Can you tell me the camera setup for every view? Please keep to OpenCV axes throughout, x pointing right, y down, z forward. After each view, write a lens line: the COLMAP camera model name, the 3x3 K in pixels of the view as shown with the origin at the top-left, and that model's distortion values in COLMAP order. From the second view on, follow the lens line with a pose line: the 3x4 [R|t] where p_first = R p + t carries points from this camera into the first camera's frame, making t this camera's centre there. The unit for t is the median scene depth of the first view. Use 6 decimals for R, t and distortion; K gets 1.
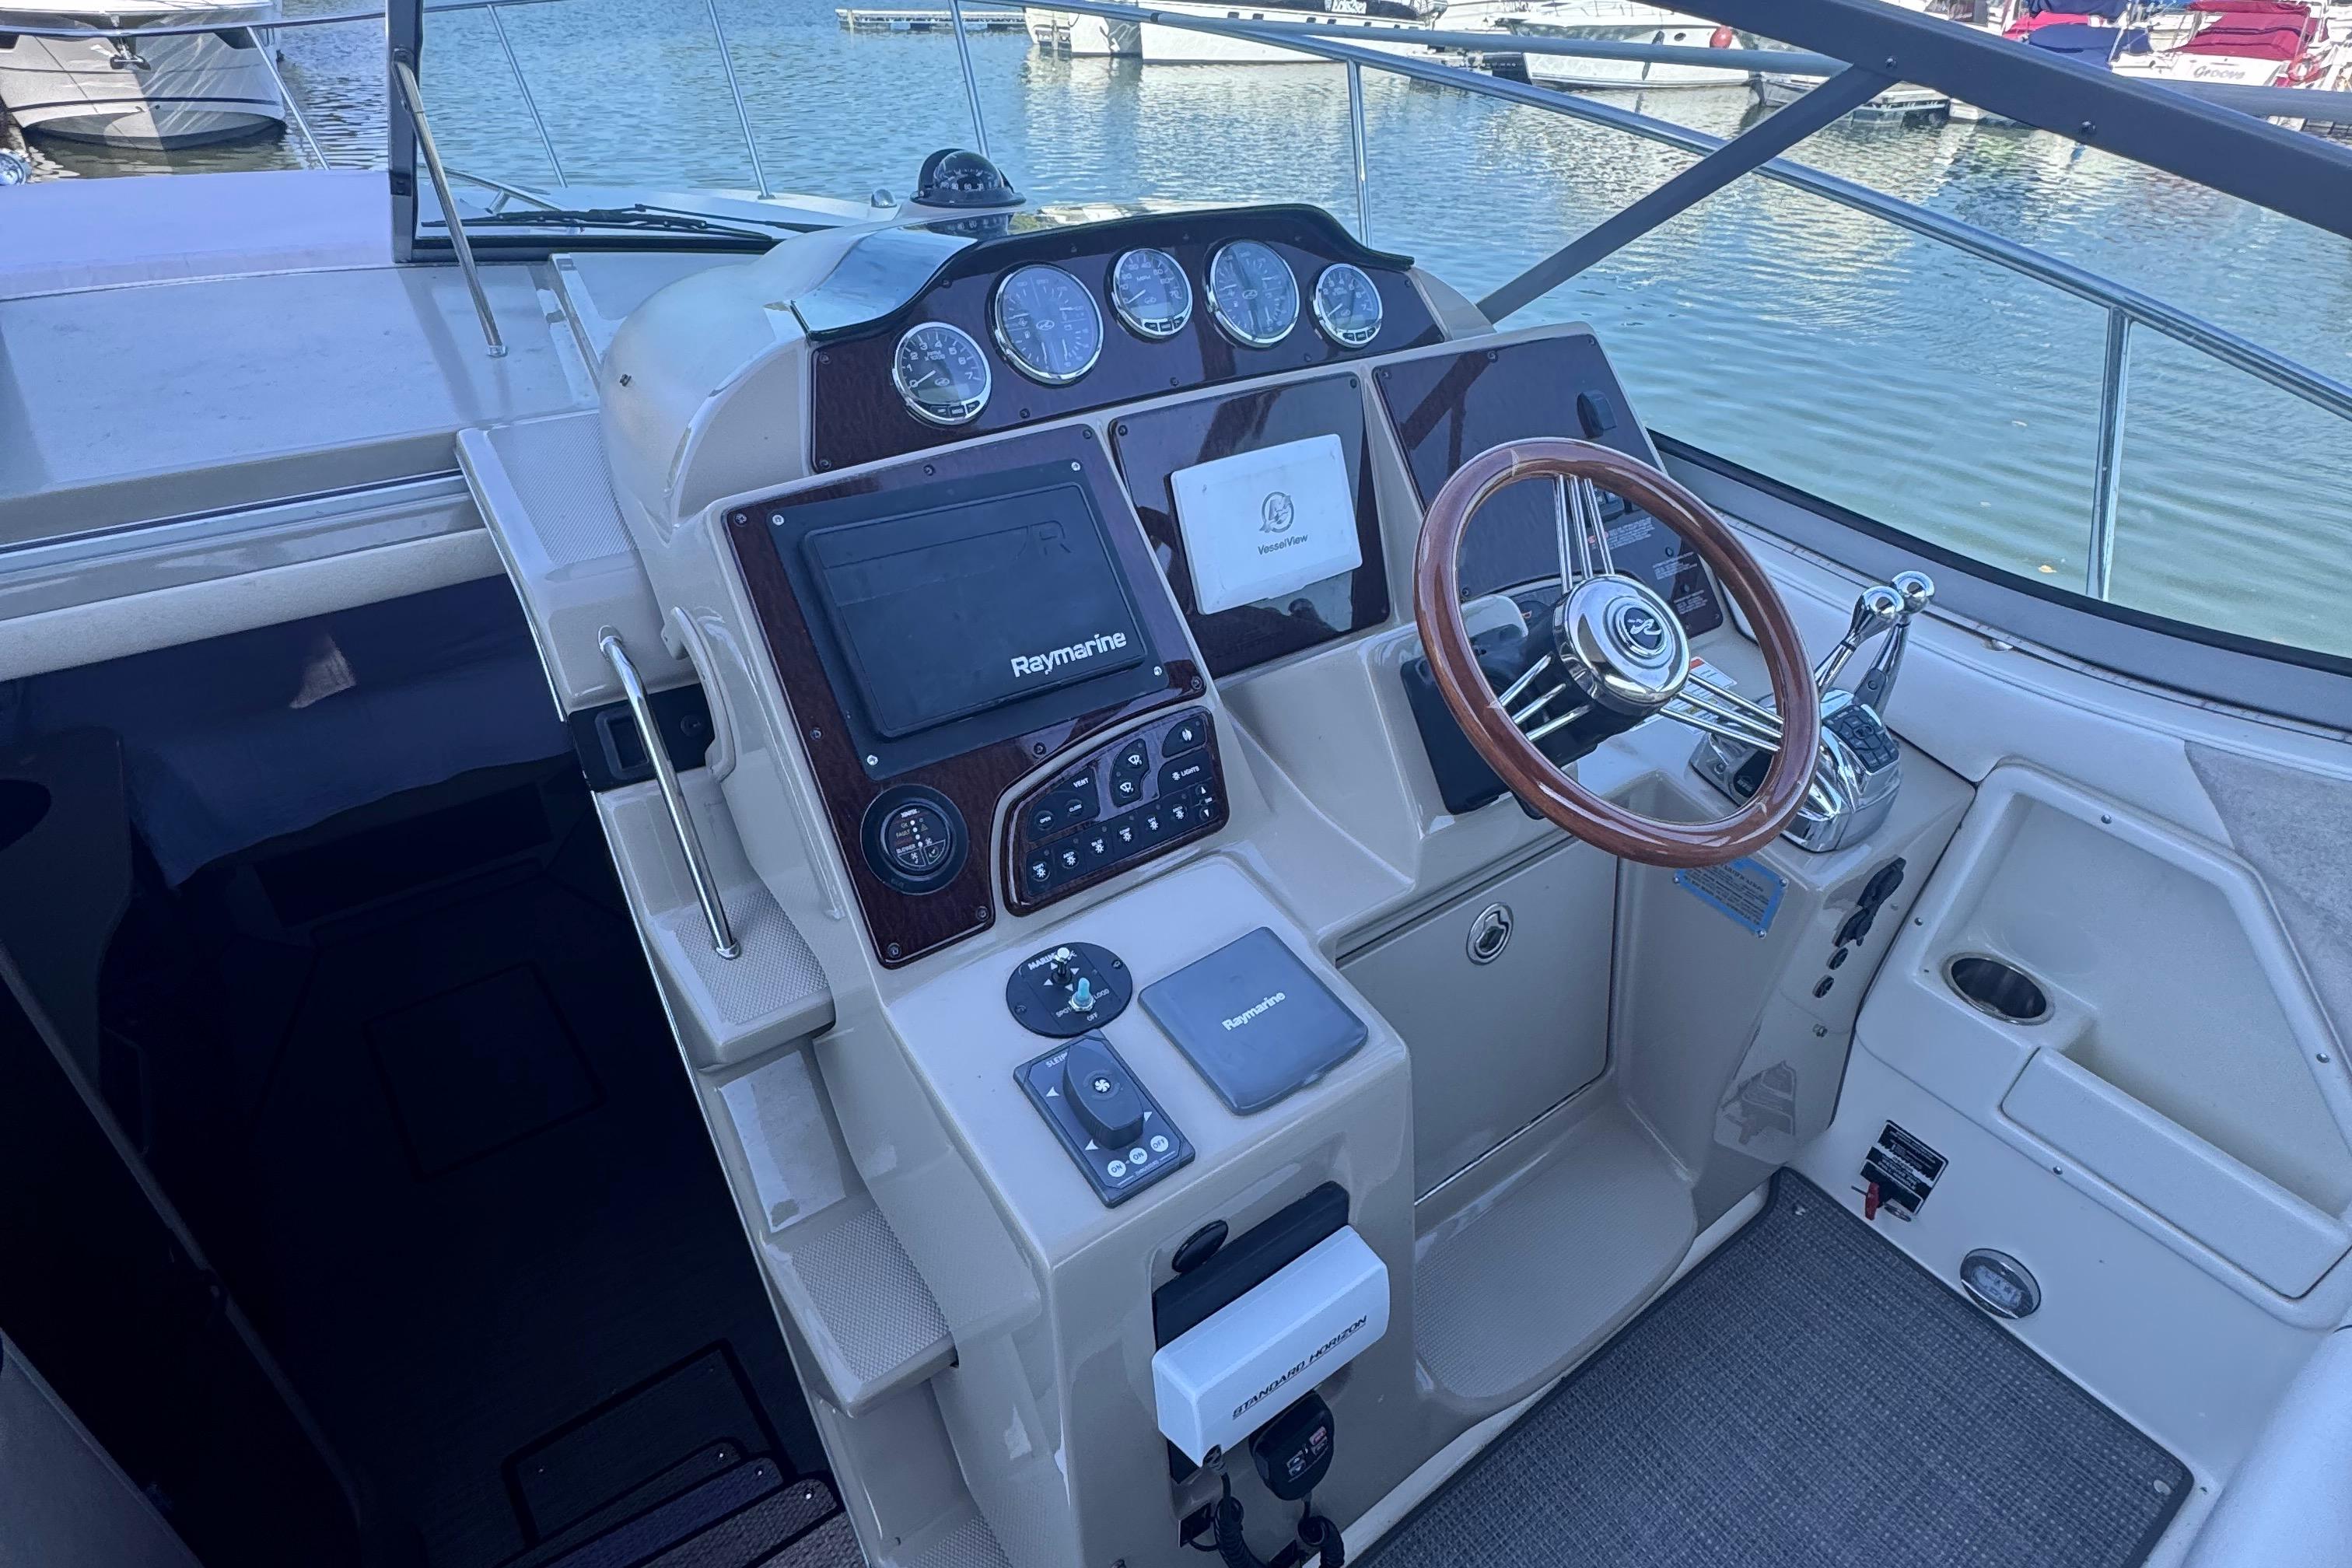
lens RADIAL K [[1257.2, 0, 1182.0], [0, 1257.2, 787.6], [0, 0, 1]] dist [-0.001757, 0.000860]
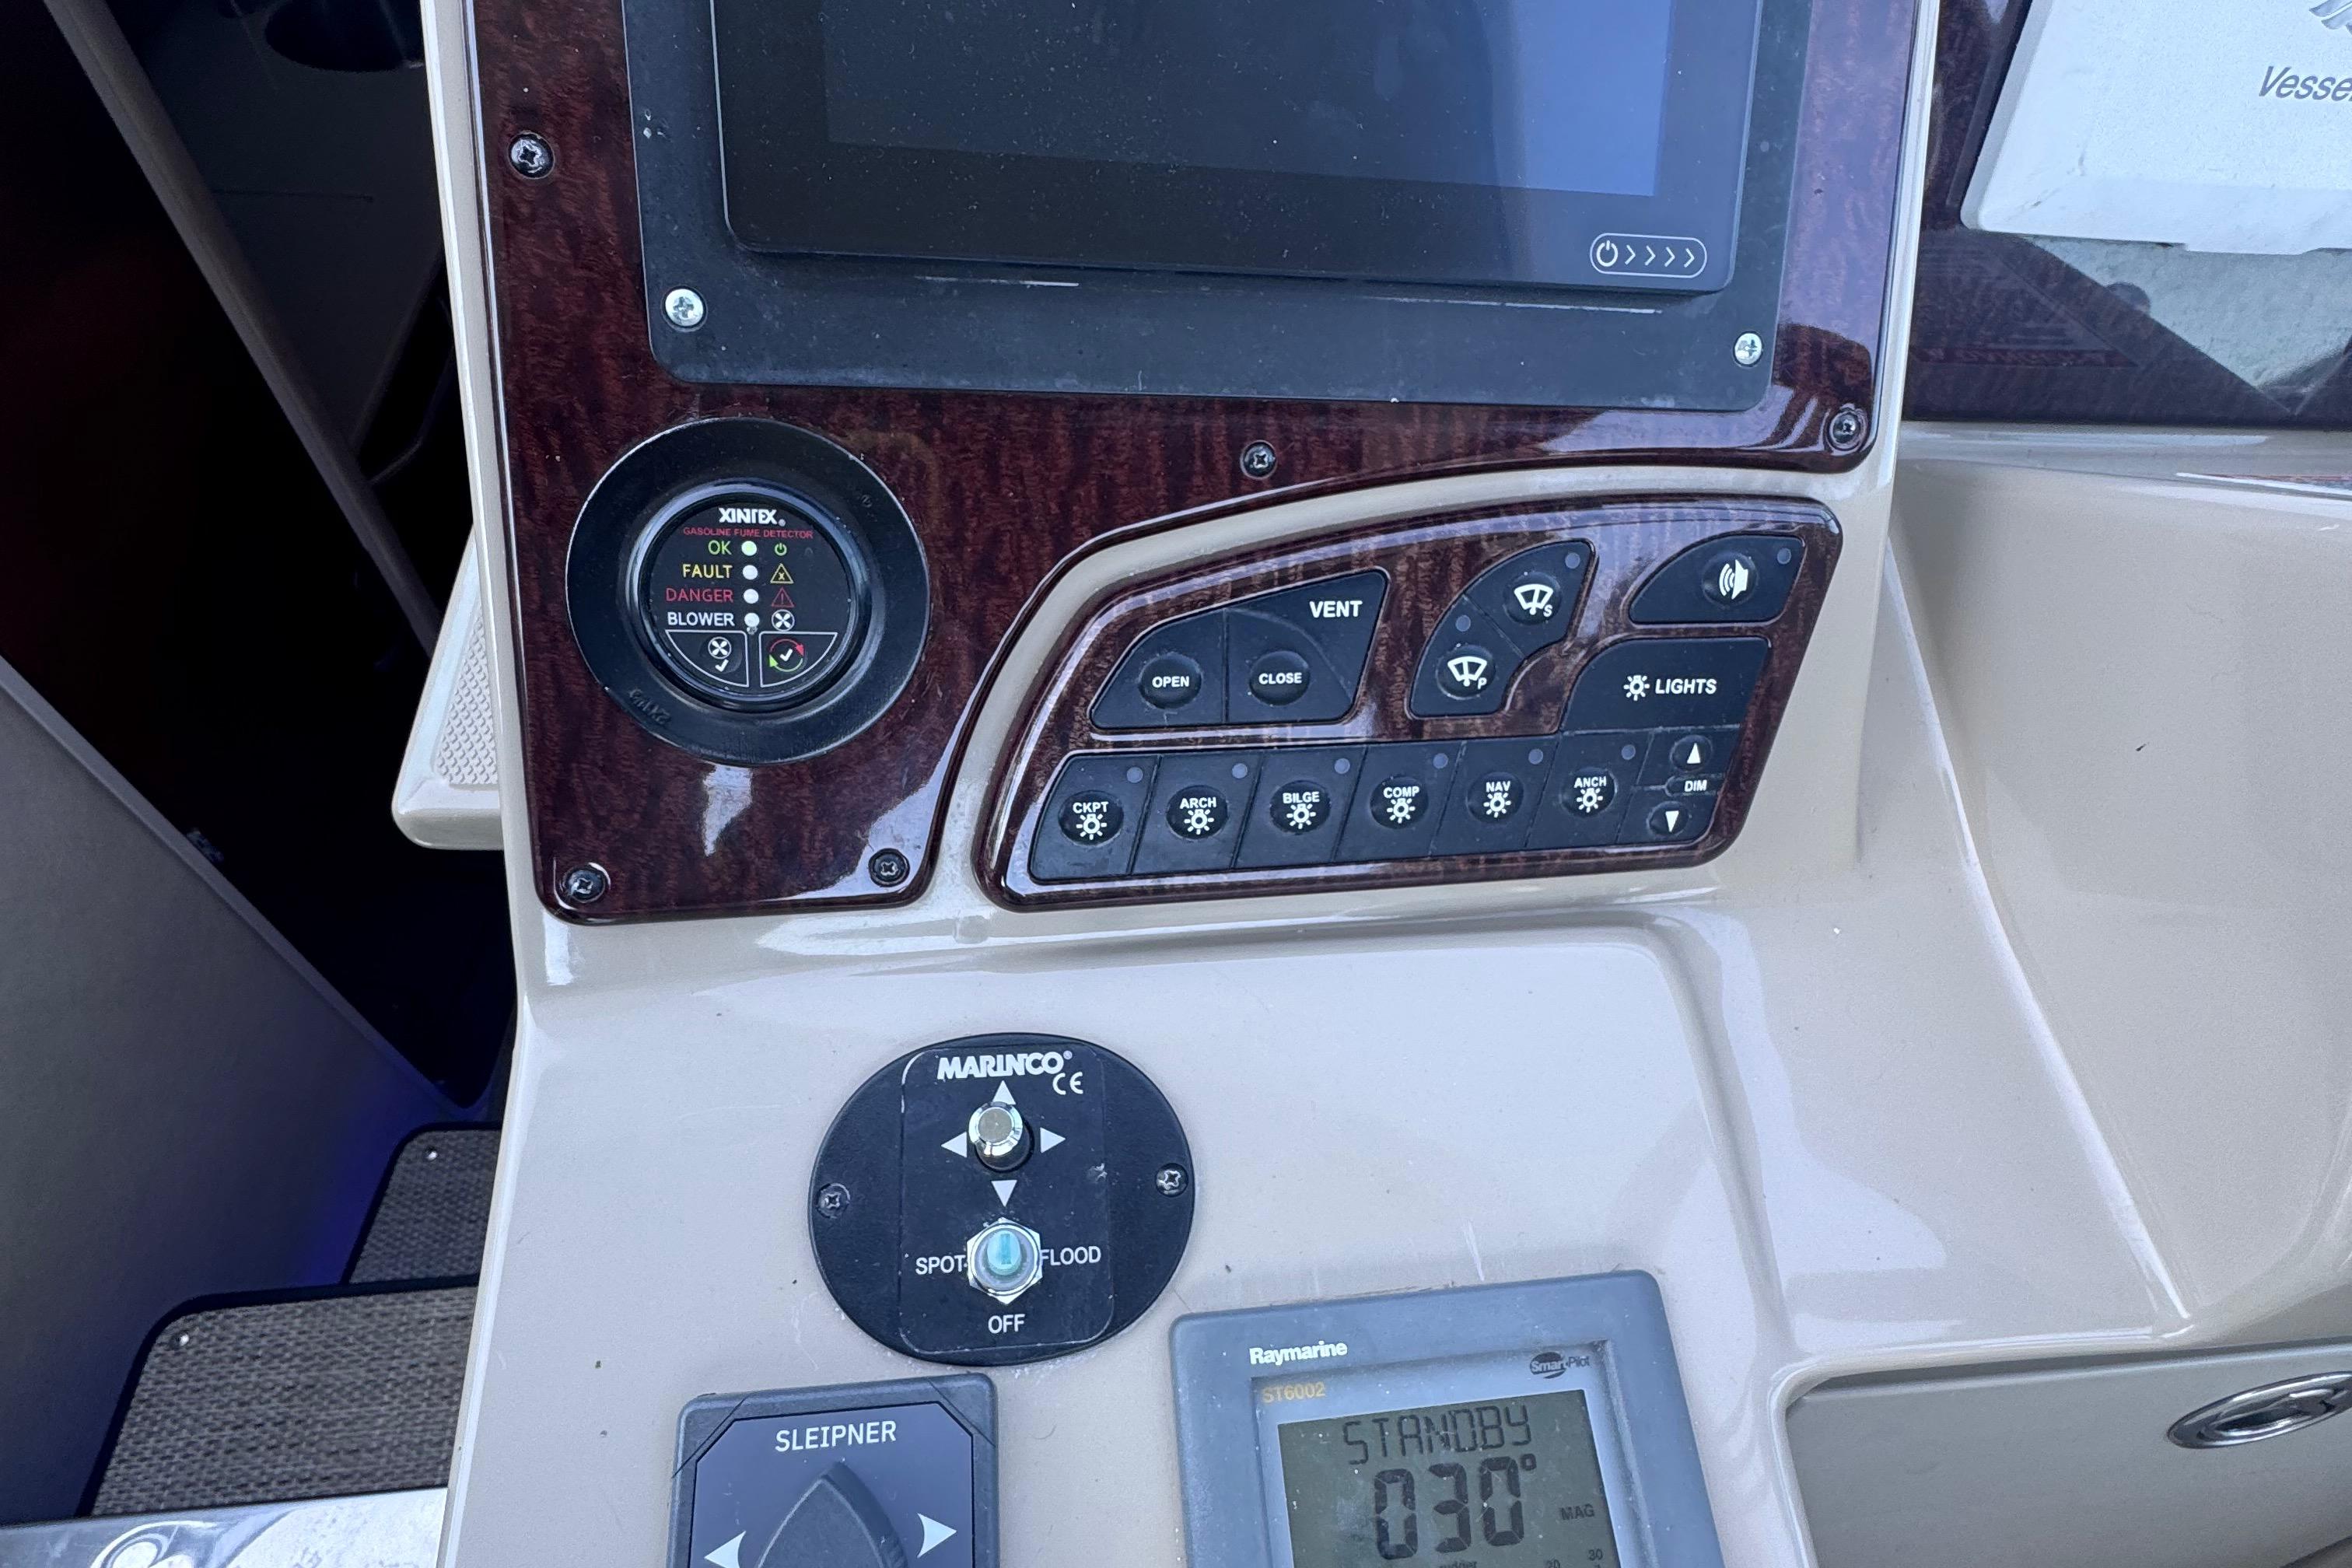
lens RADIAL K [[1257.2, 0, 1181.9], [0, 1257.2, 786.3], [0, 0, 1]] dist [-0.001393, 0.001224]
pose [[0.852831, 0.455063, -0.256120, -0.010085], [-0.346991, 0.860384, 0.373278, -0.068565], [0.390226, -0.229472, 0.891665, 0.660386]]
